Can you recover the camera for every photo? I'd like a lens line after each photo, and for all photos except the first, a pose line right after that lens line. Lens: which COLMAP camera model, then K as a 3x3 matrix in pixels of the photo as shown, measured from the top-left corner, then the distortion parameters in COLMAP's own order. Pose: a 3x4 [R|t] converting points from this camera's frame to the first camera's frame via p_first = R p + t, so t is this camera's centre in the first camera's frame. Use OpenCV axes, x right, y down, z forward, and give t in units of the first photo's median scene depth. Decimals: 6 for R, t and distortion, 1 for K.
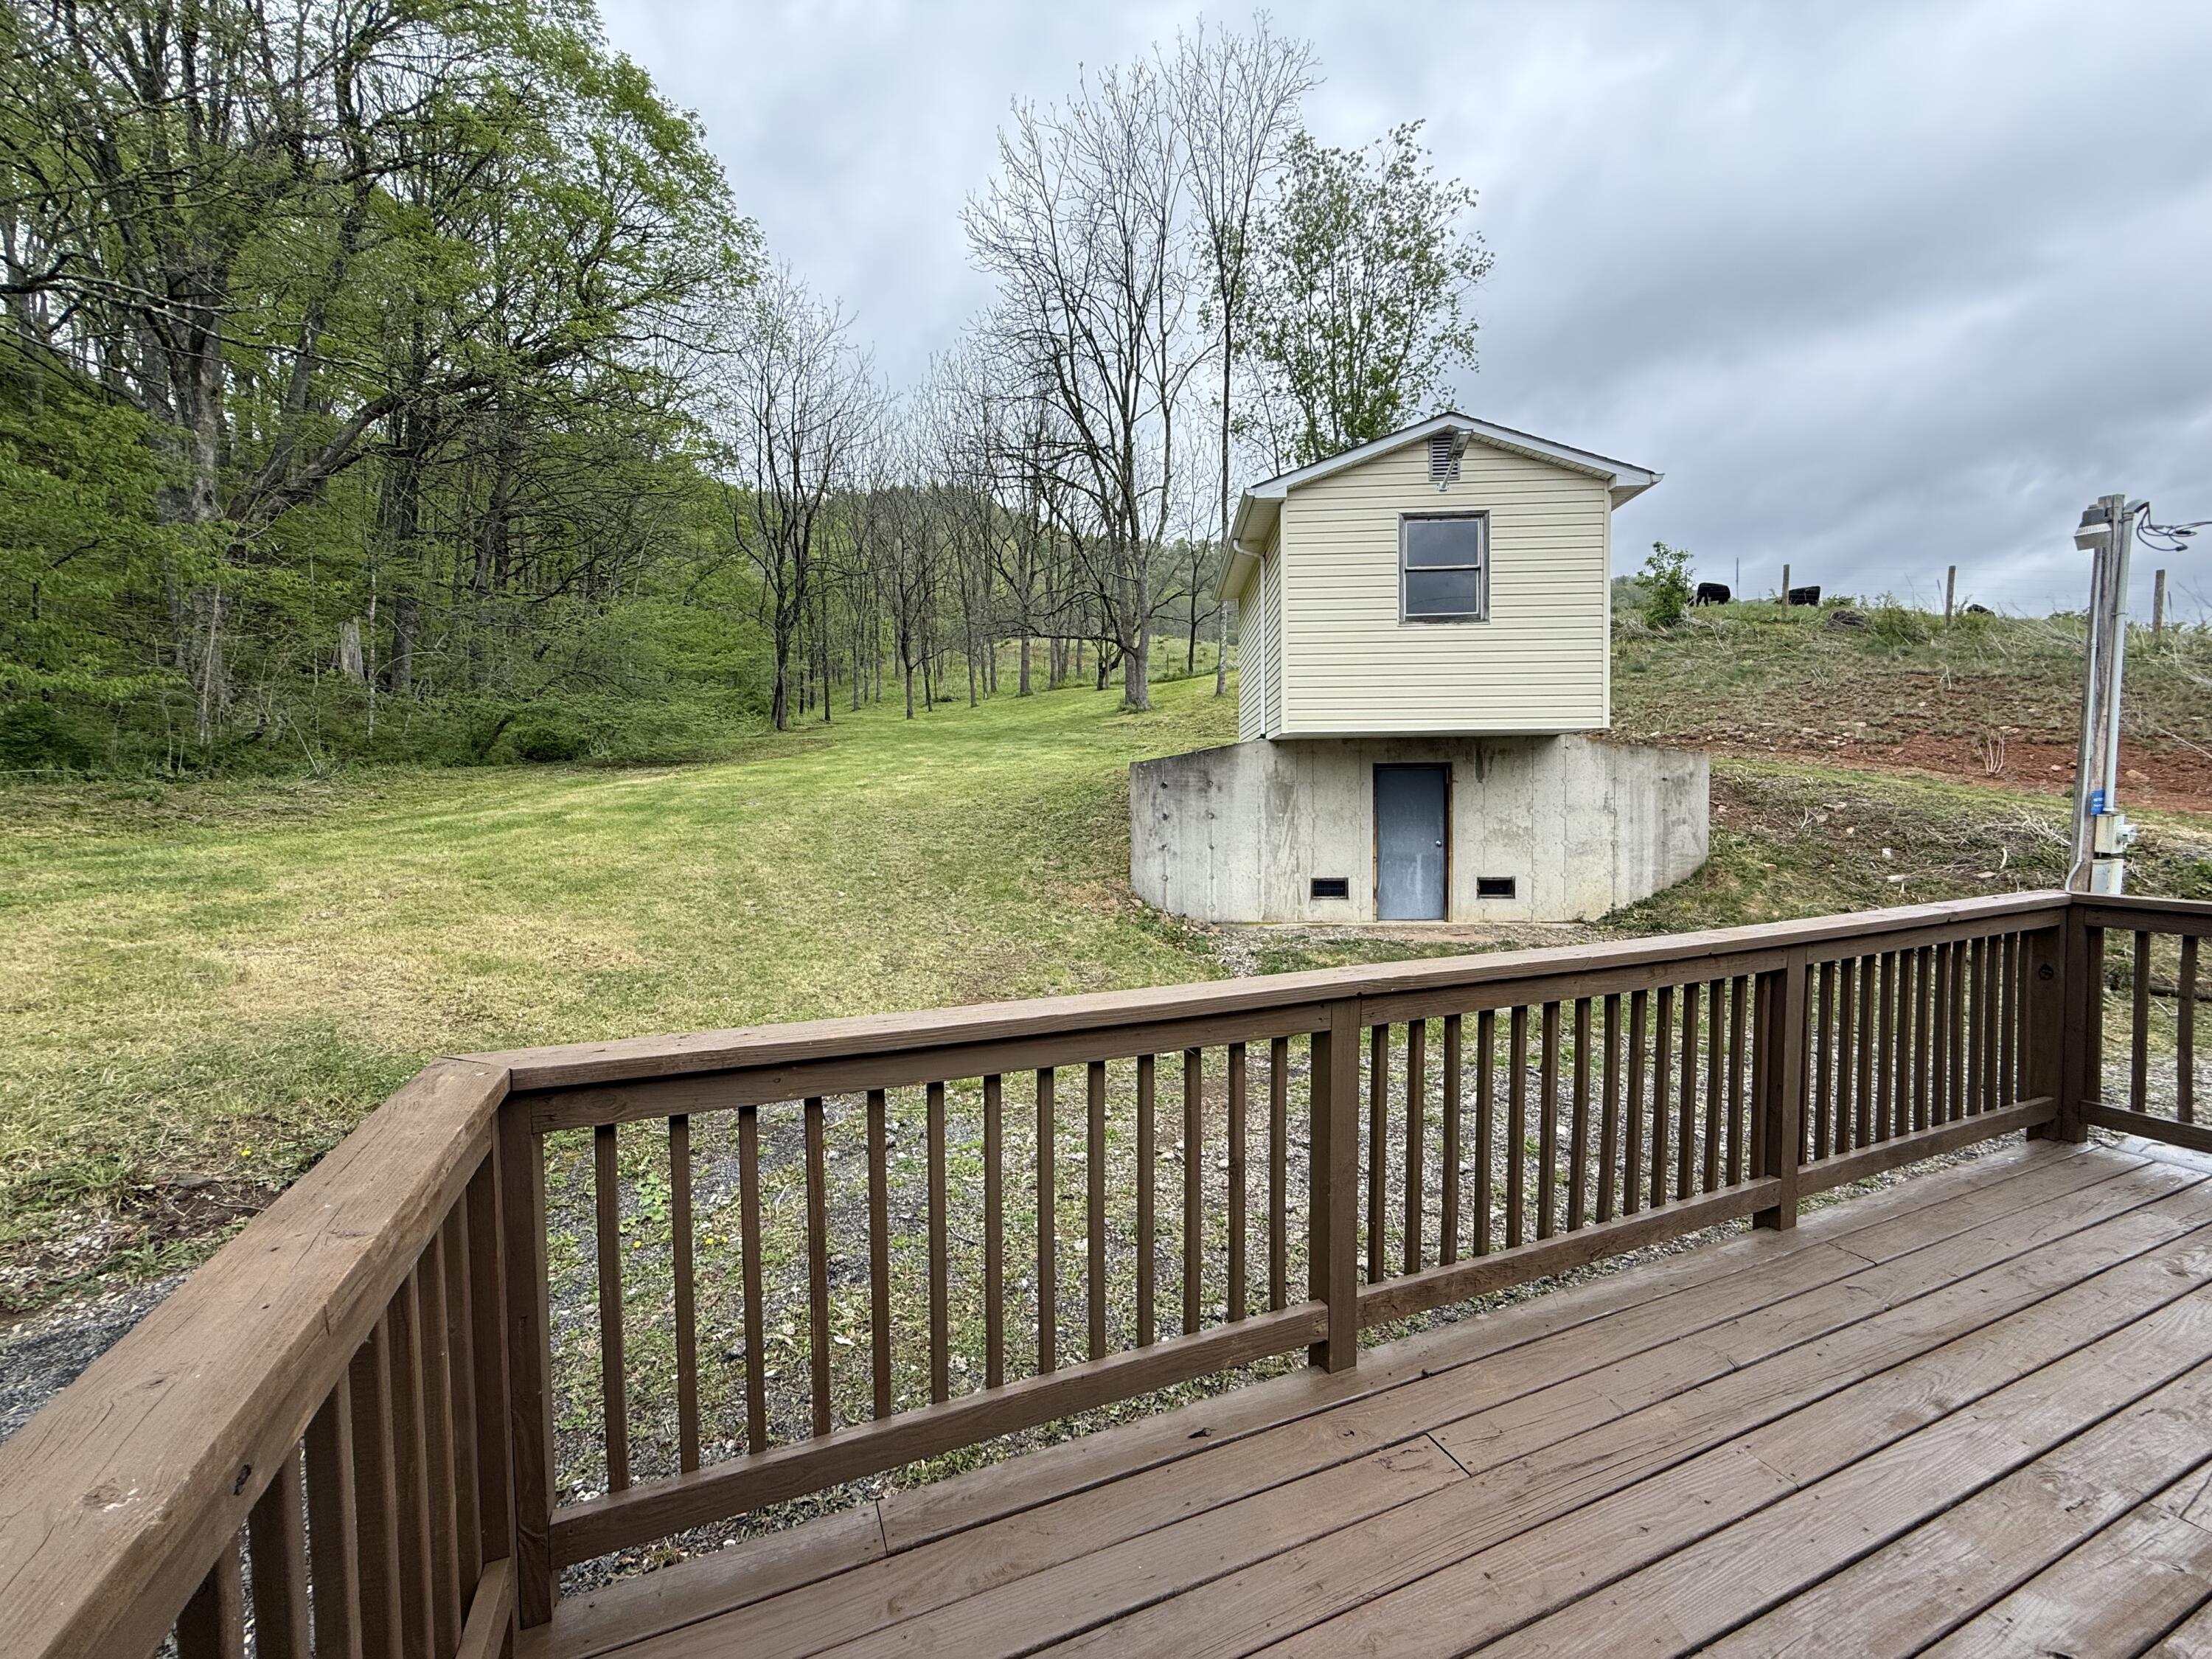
lens RADIAL K [[879.1, 0, 1105.8], [0, 879.1, 832.7], [0, 0, 1]] dist [-0.001389, 0.000507]
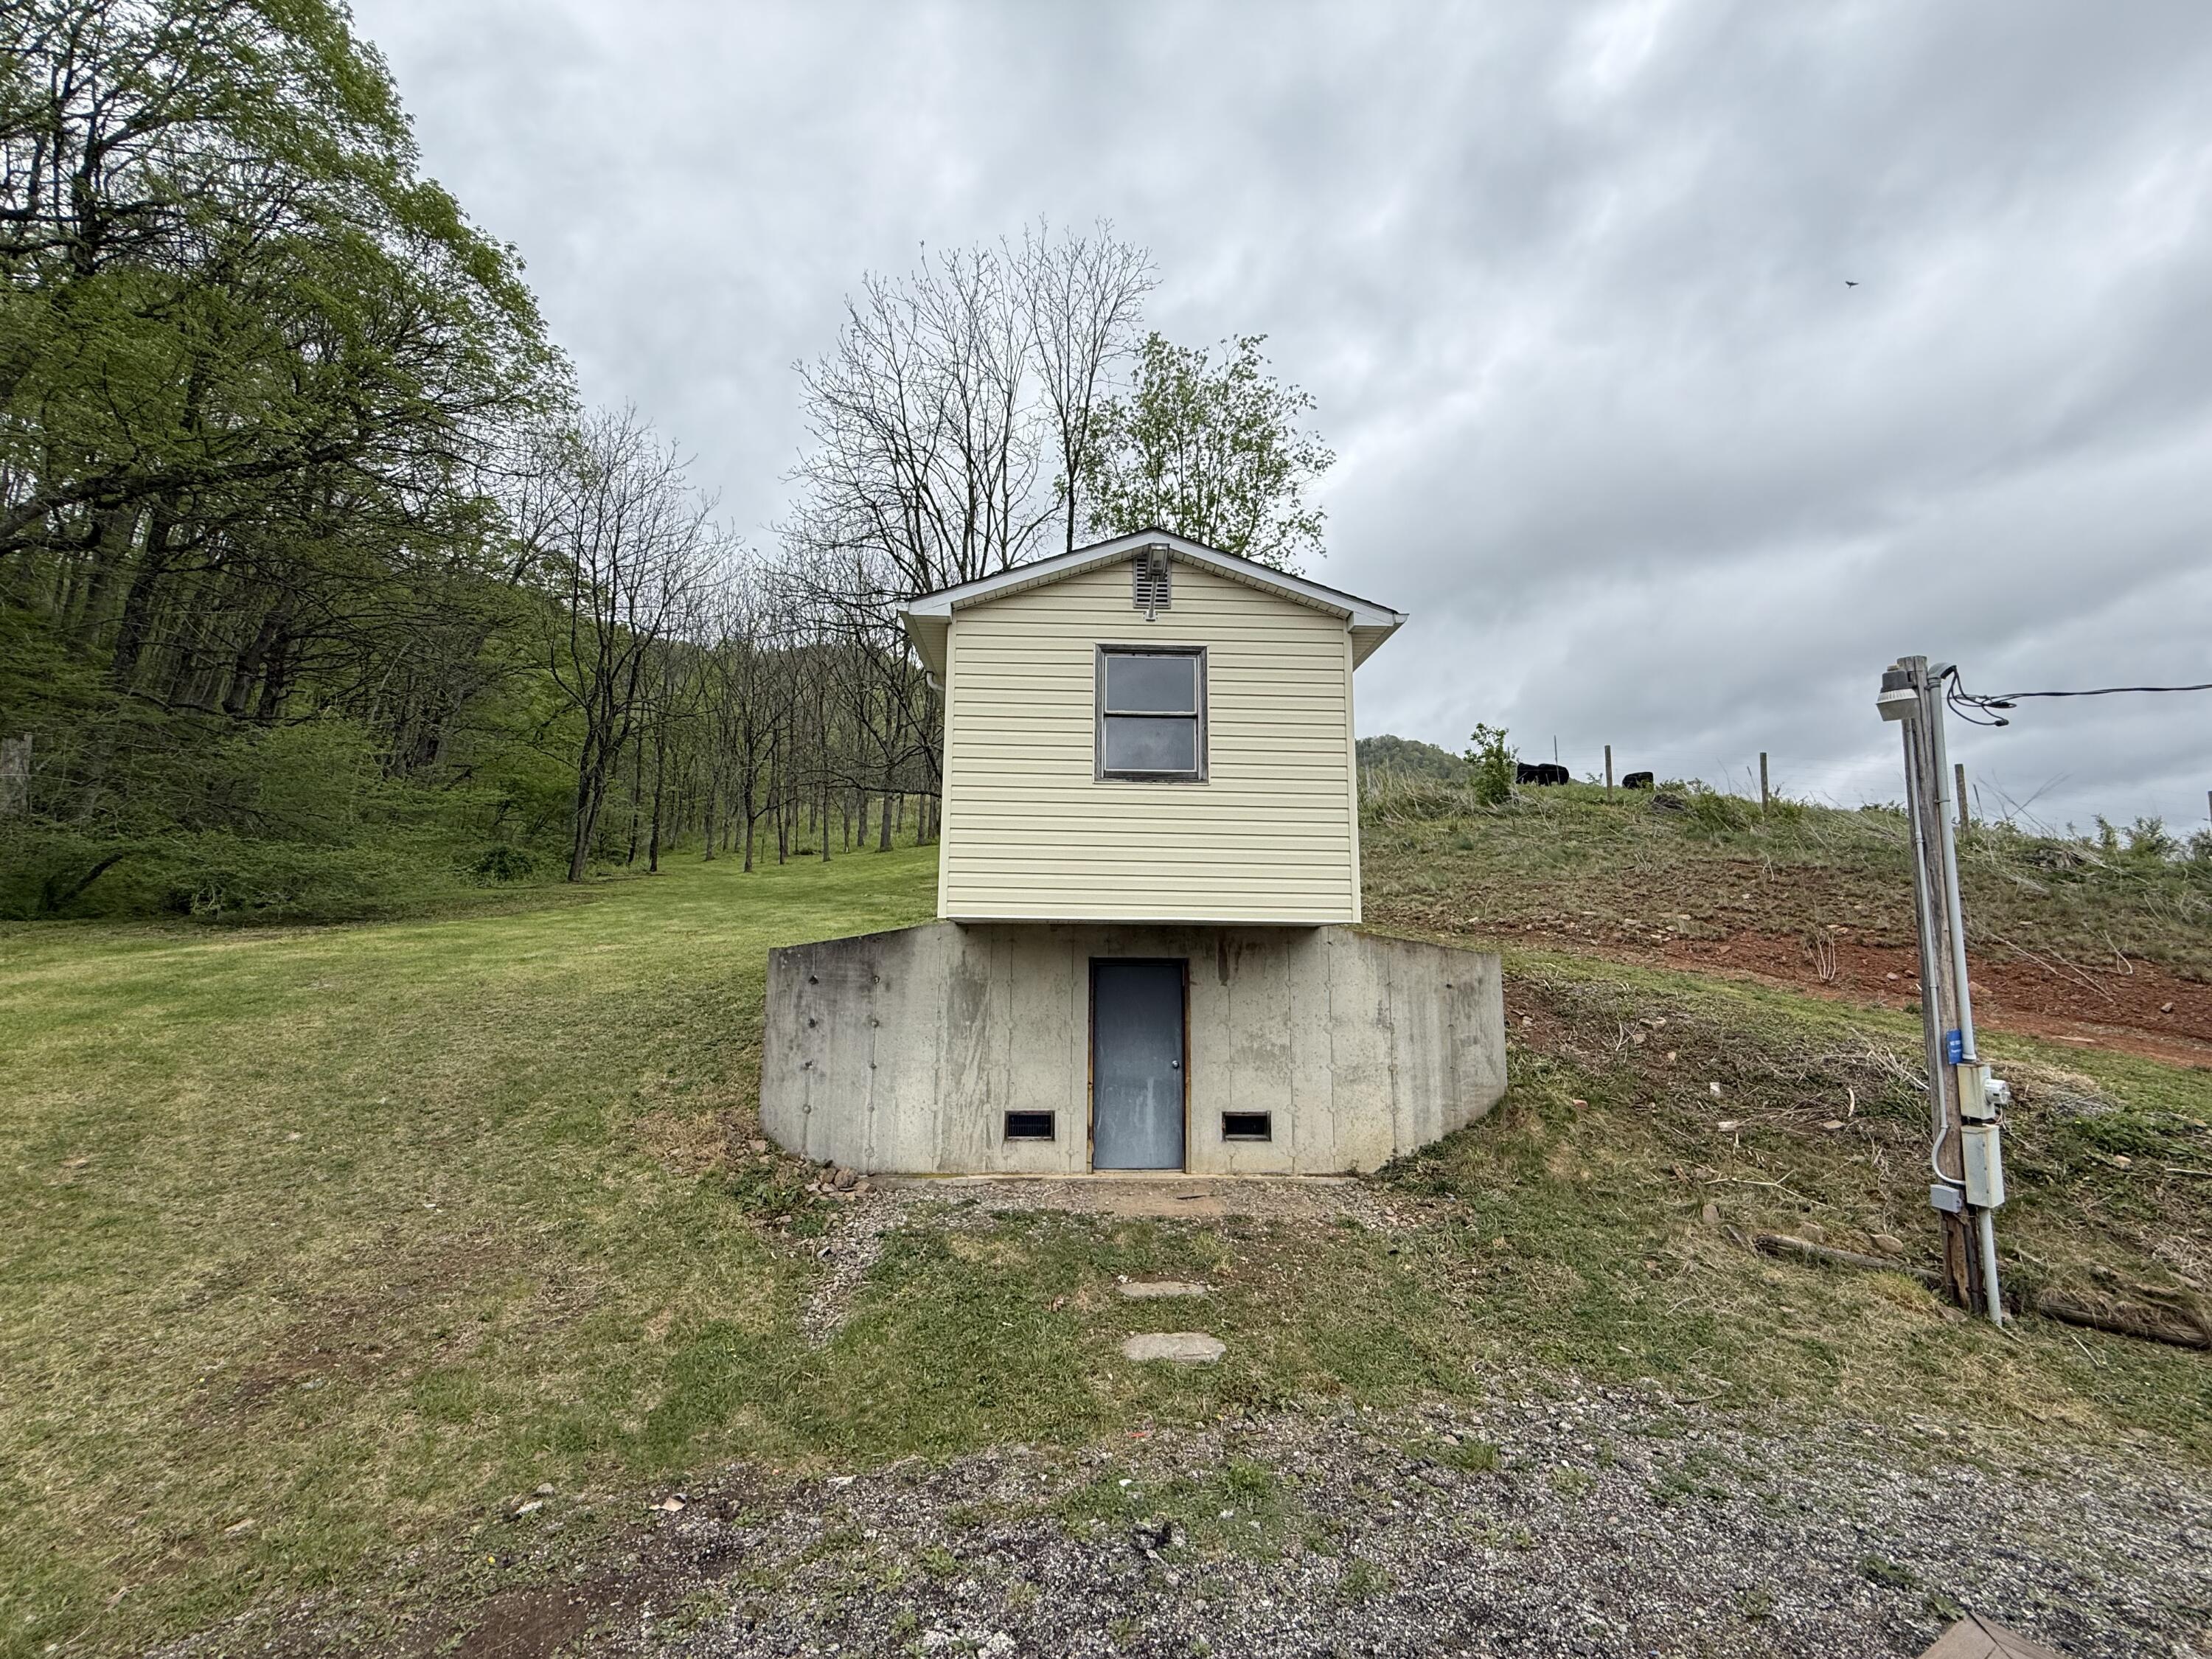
lens RADIAL K [[879.1, 0, 1104.8], [0, 879.1, 832.9], [0, 0, 1]] dist [-0.001389, 0.000507]
pose [[0.994596, 0.035260, 0.097653, 0.237090], [-0.017285, 0.983674, -0.179130, -0.048116], [-0.102375, 0.176474, 0.978967, 0.222559]]
